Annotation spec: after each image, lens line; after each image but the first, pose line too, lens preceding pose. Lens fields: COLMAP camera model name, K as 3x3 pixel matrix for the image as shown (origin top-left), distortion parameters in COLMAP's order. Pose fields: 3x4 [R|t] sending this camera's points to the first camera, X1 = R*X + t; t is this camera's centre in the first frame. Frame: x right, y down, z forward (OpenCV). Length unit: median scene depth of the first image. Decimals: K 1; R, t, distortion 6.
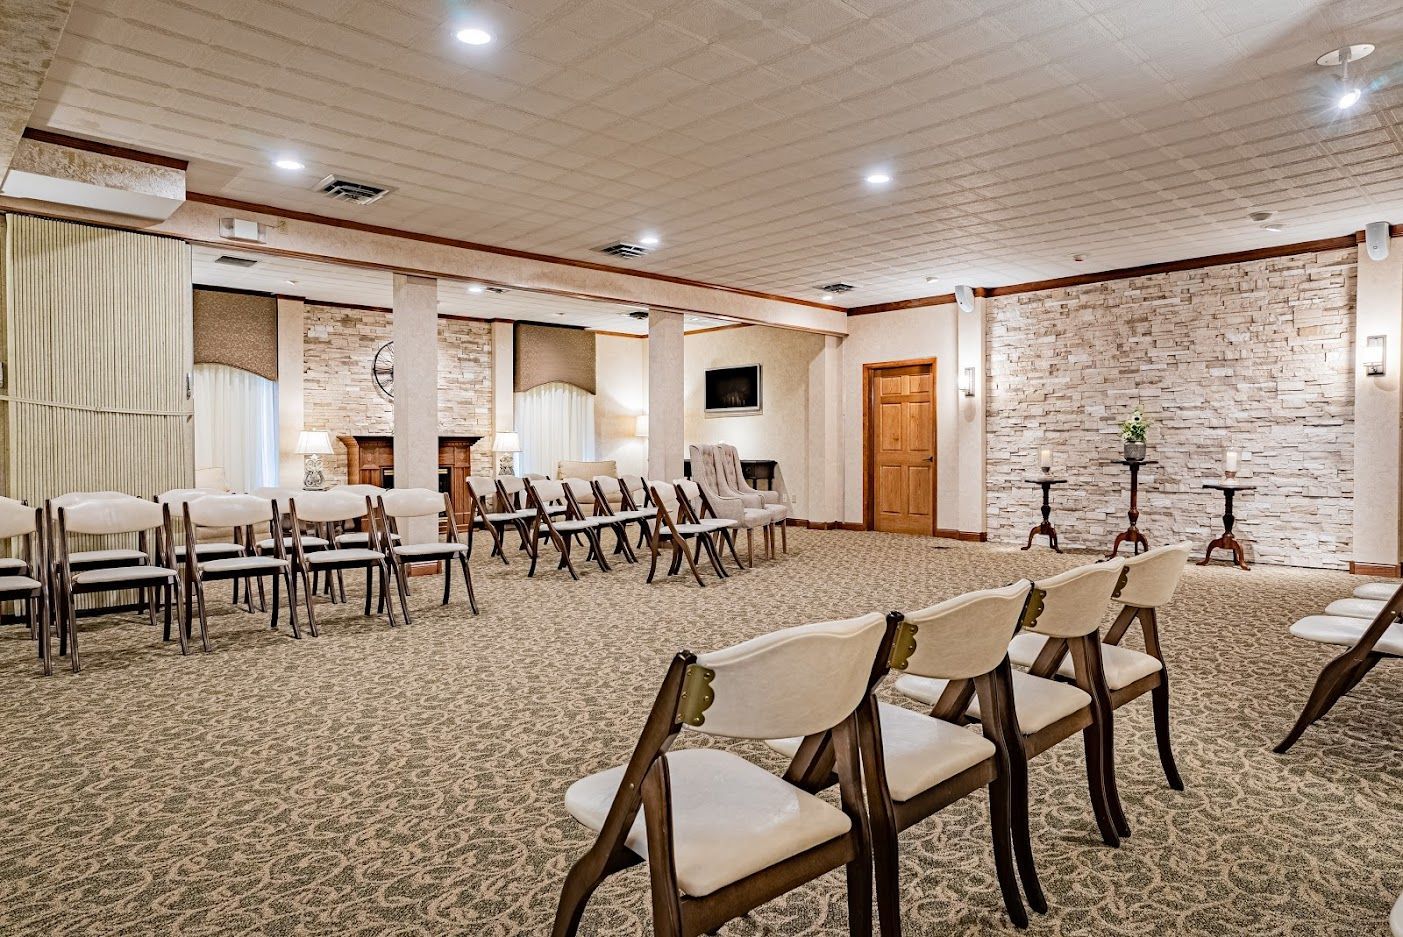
lens RADIAL K [[865.8, 0, 695.0], [0, 865.8, 458.7], [0, 0, 1]] dist [-0.001505, 0.009539]
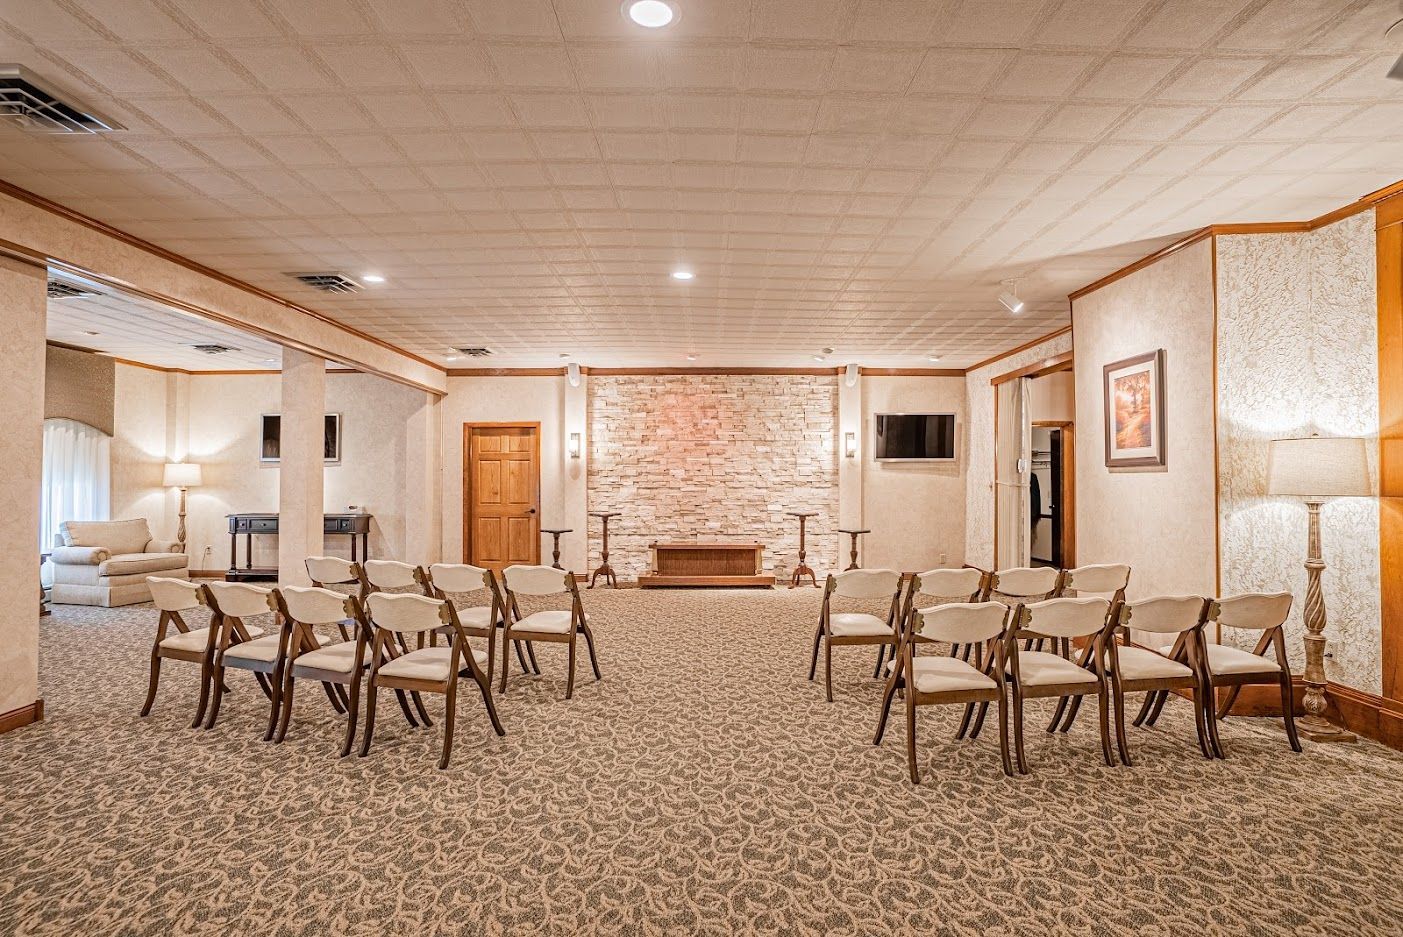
lens RADIAL K [[692.4, 0, 706.9], [0, 692.4, 462.8], [0, 0, 1]] dist [-0.043249, 0.005786]
pose [[0.695052, 0.020935, 0.718654, -0.229760], [0.007315, 0.999318, -0.036185, -0.030025], [-0.718922, 0.030407, 0.694425, 0.223001]]
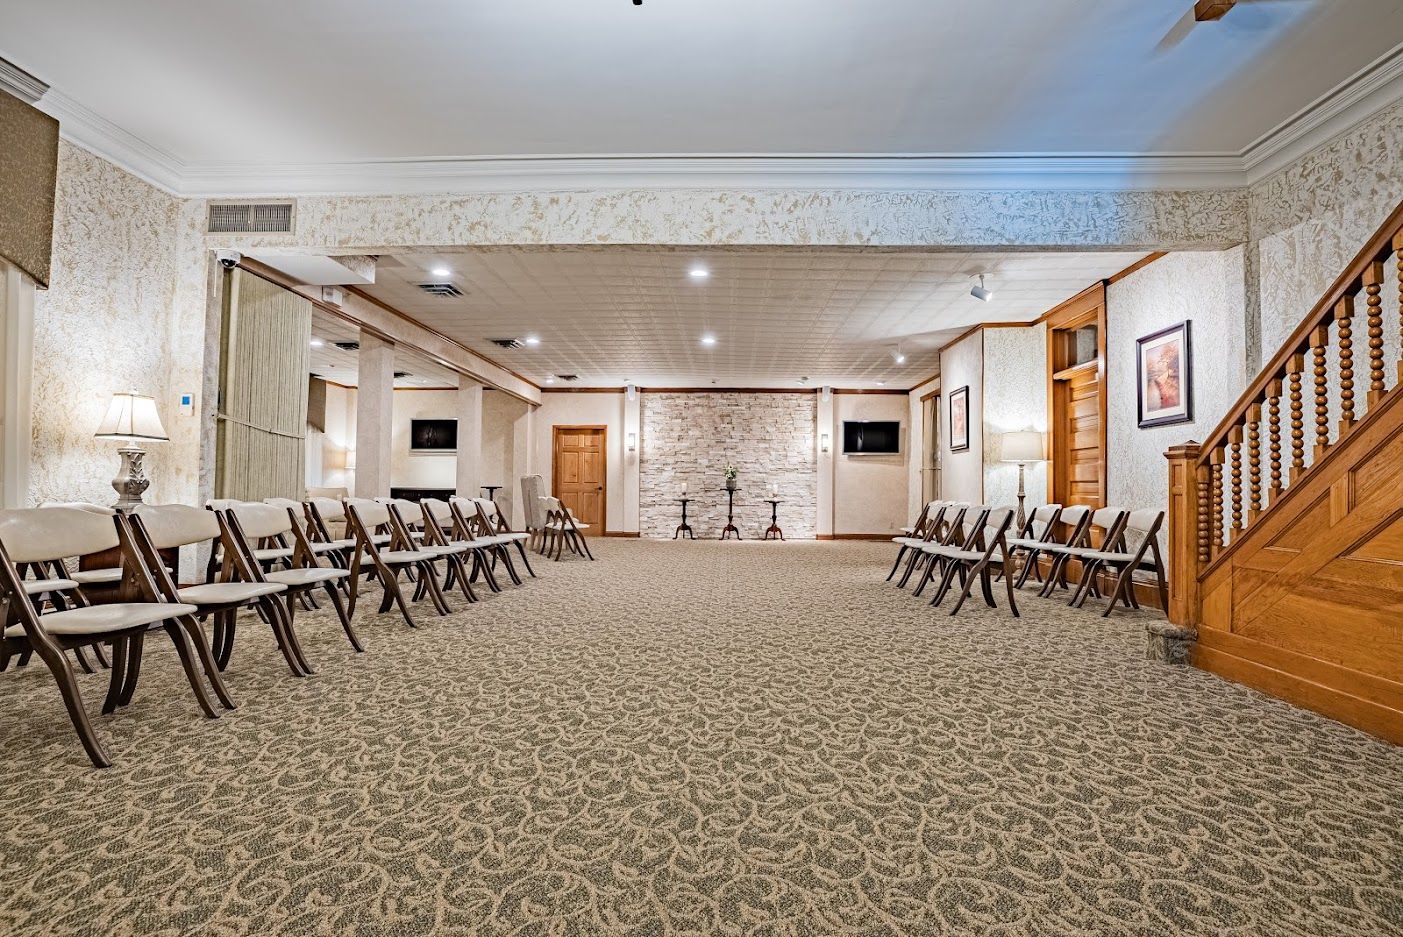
lens RADIAL K [[692.4, 0, 710.2], [0, 692.4, 465.2], [0, 0, 1]] dist [-0.043249, 0.005786]
pose [[0.713984, 0.033002, 0.699384, -0.505398], [-0.001738, 0.998969, -0.045364, 0.016482], [-0.700160, 0.031174, 0.713306, -0.056669]]
